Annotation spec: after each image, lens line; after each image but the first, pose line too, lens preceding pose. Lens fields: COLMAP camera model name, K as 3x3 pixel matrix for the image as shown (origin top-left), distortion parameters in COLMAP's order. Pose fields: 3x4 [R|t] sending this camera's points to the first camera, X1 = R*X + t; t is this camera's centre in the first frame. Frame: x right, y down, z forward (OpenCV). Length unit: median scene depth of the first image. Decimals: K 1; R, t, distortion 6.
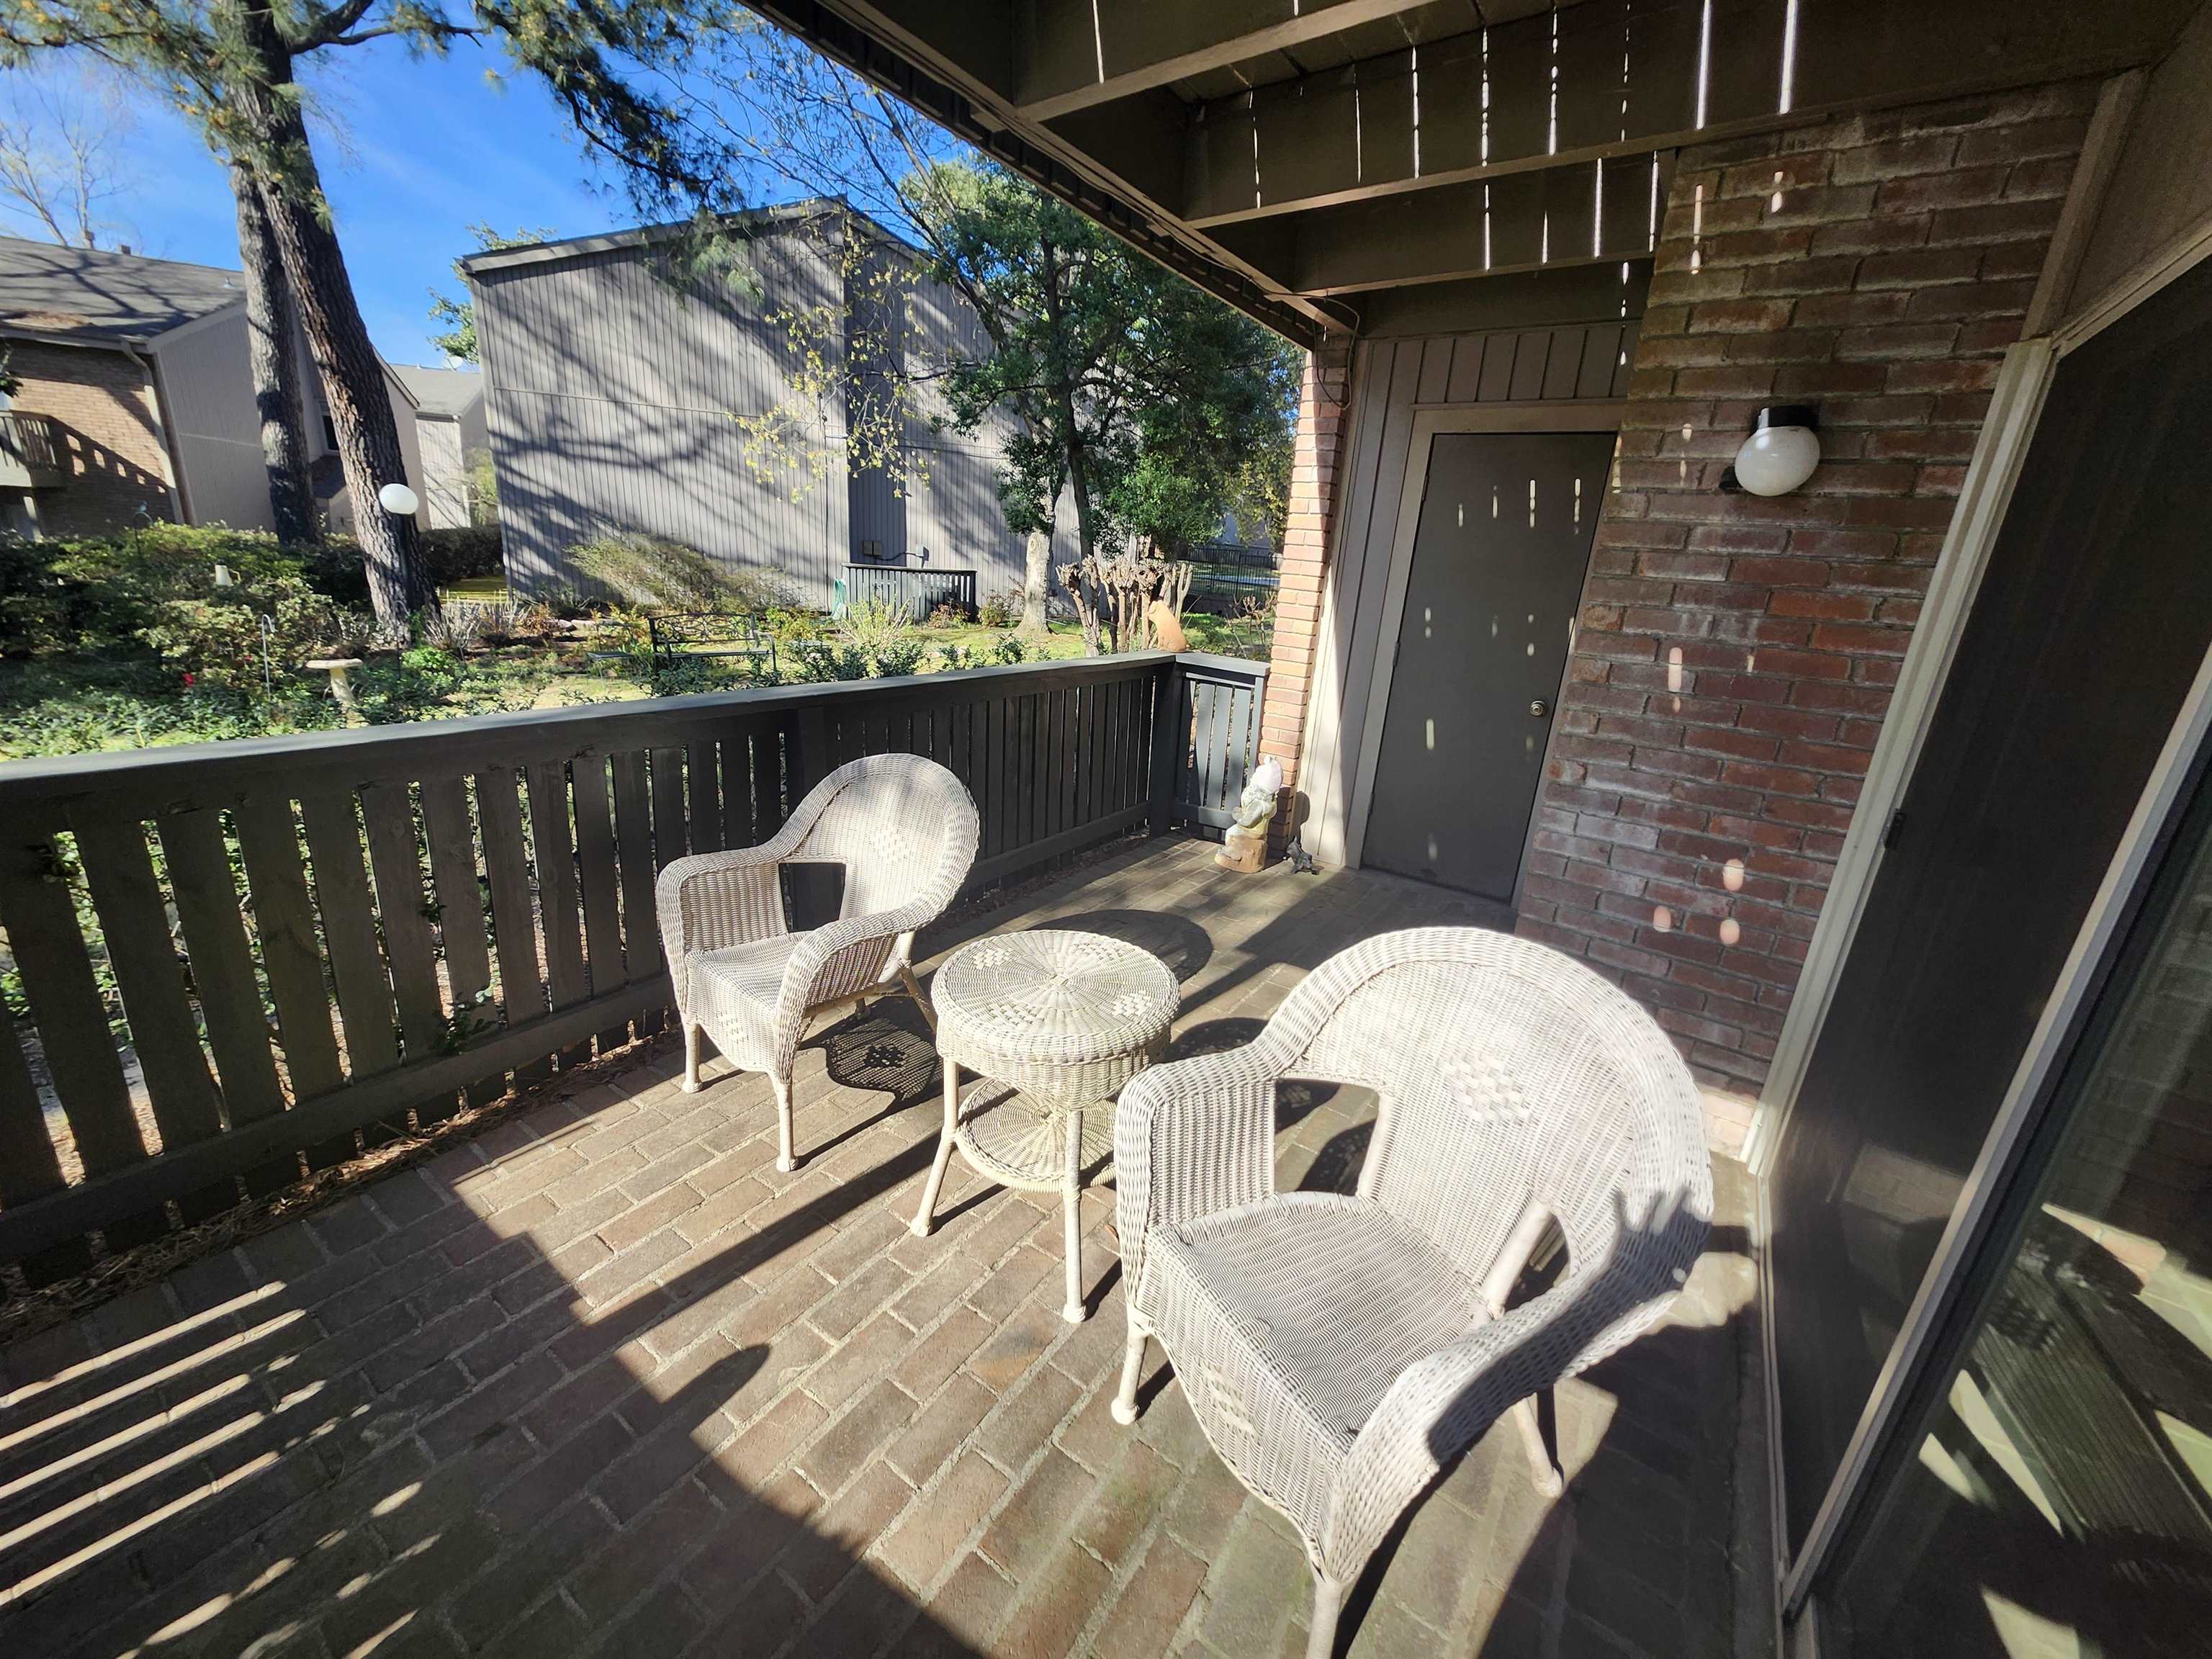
lens RADIAL K [[872.2, 0, 1127.3], [0, 872.2, 815.1], [0, 0, 1]] dist [0.001763, -0.000523]
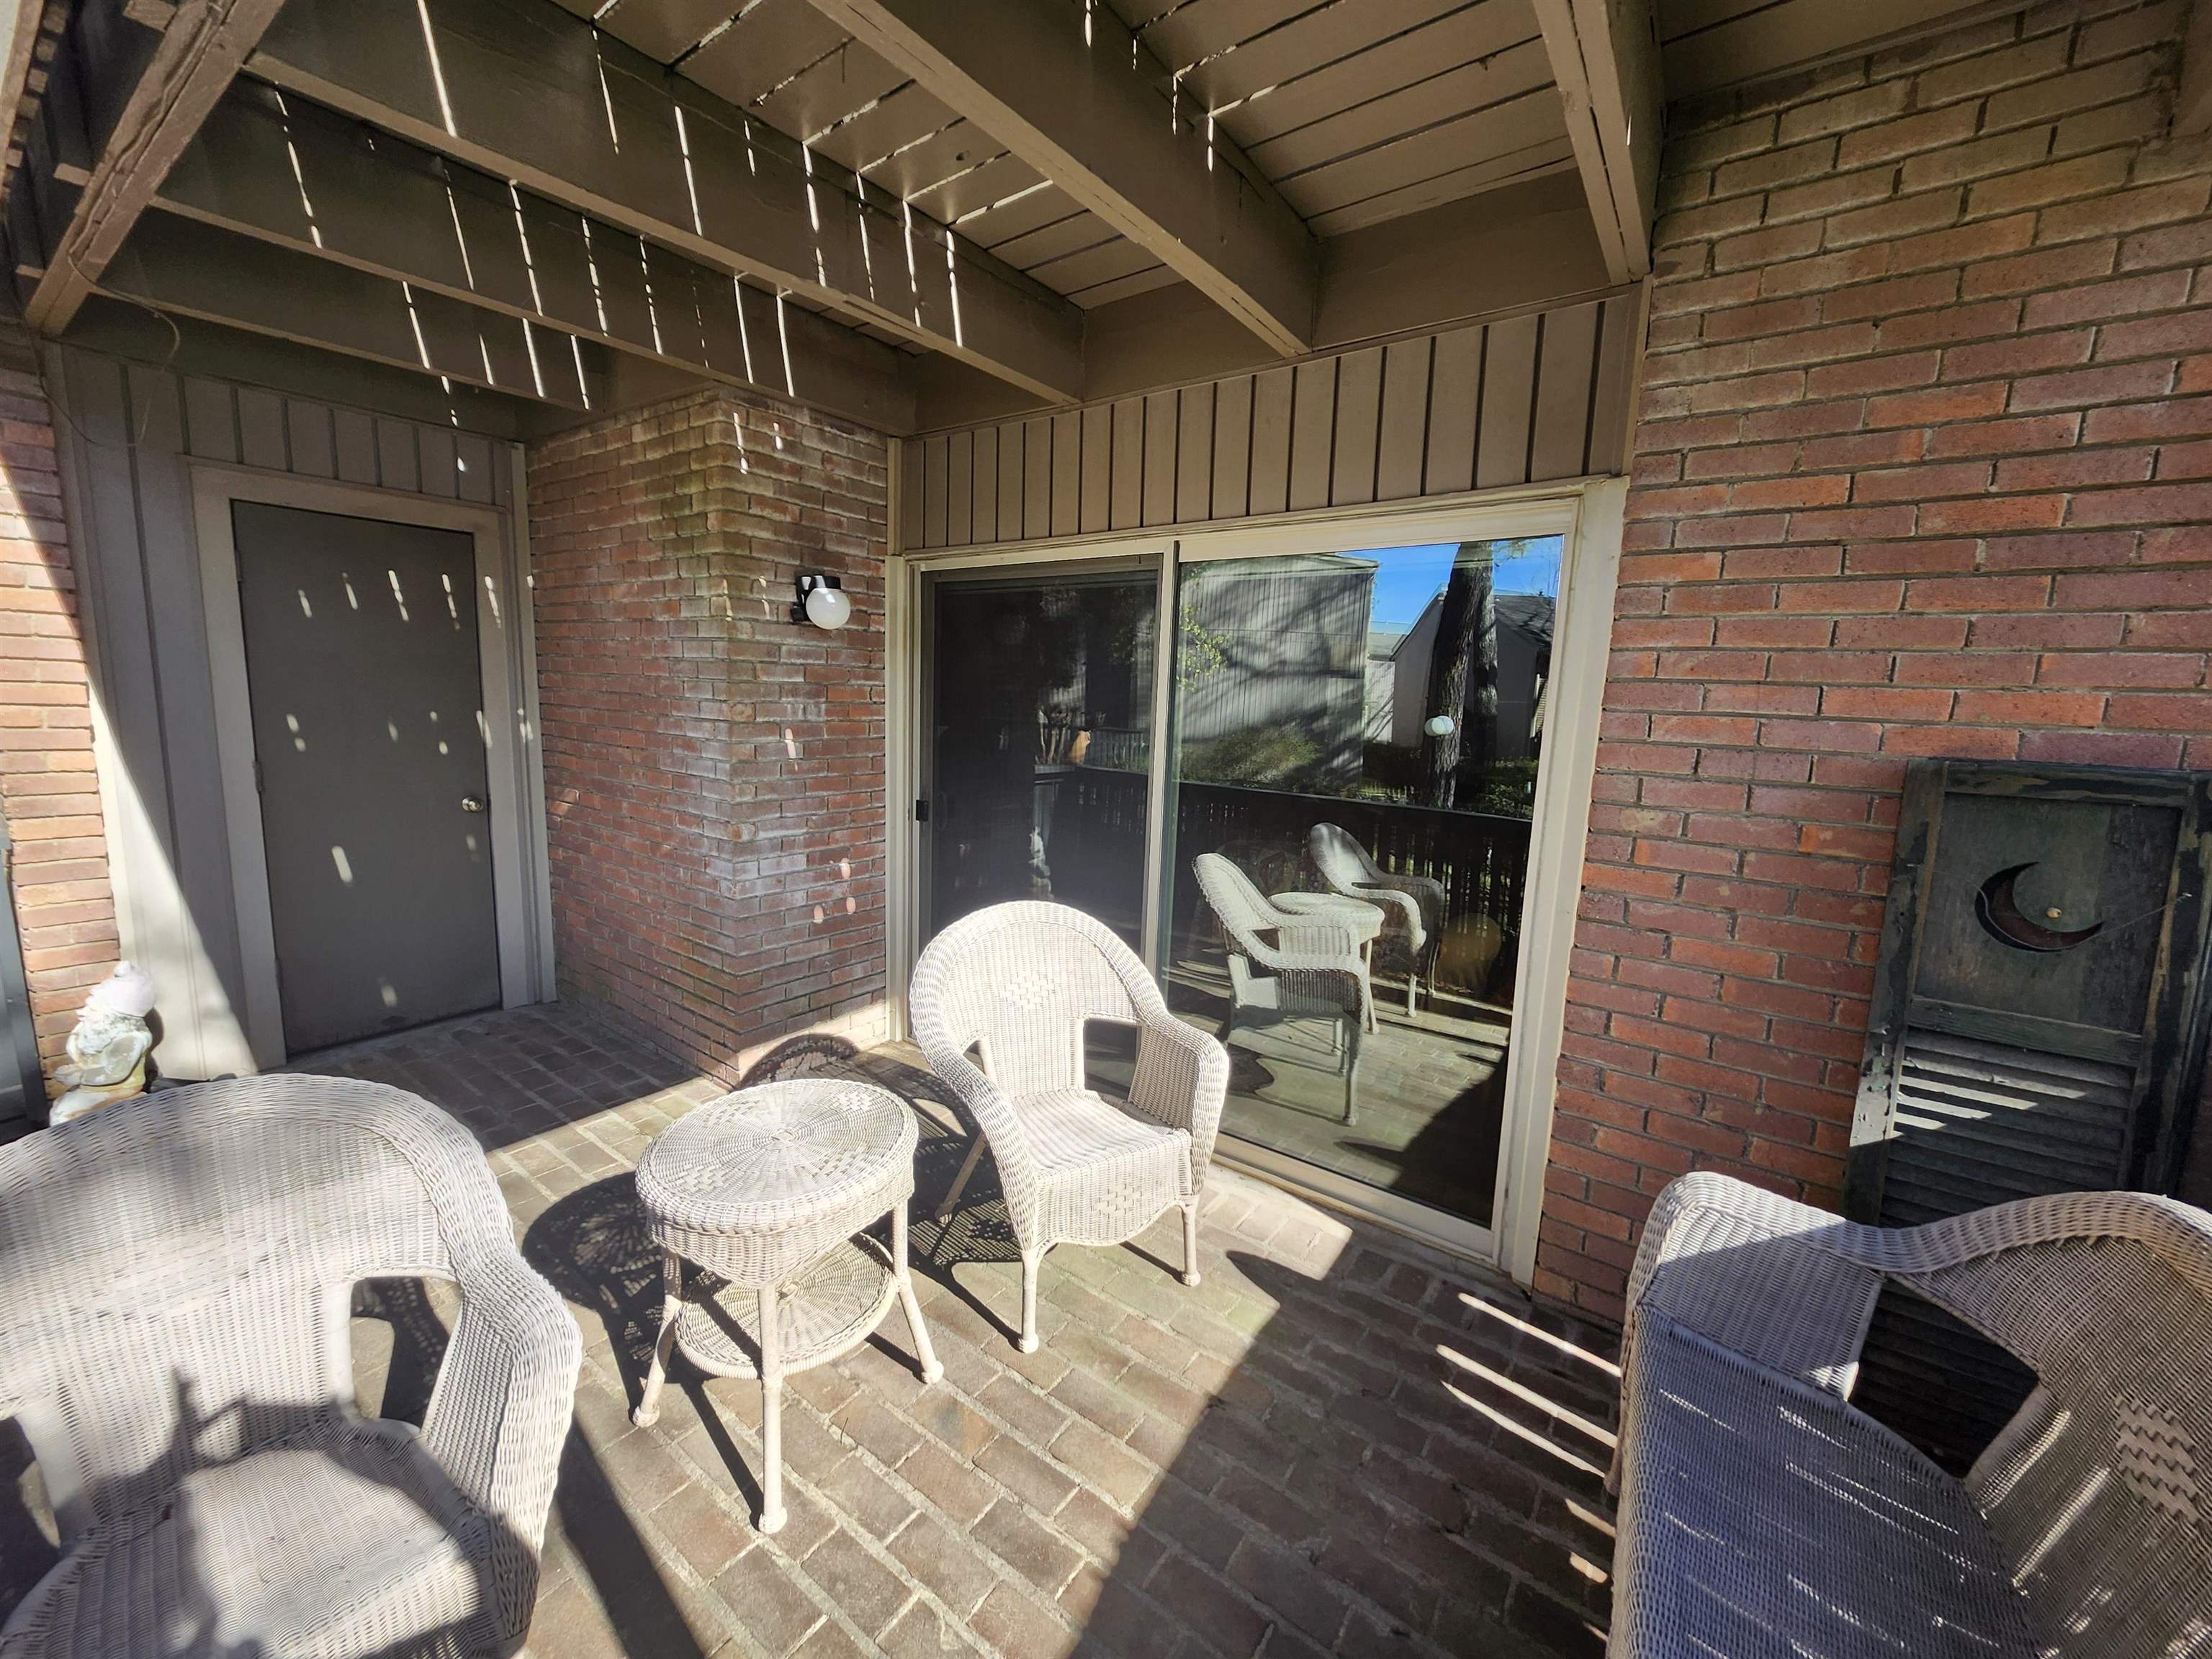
lens RADIAL K [[872.2, 0, 1108.3], [0, 872.2, 816.7], [0, 0, 1]] dist [0.001763, -0.000523]
pose [[0.028955, -0.207063, 0.977899, -0.551241], [0.259739, 0.946262, 0.192674, -0.136946], [-0.965245, 0.248420, 0.081182, 0.294538]]
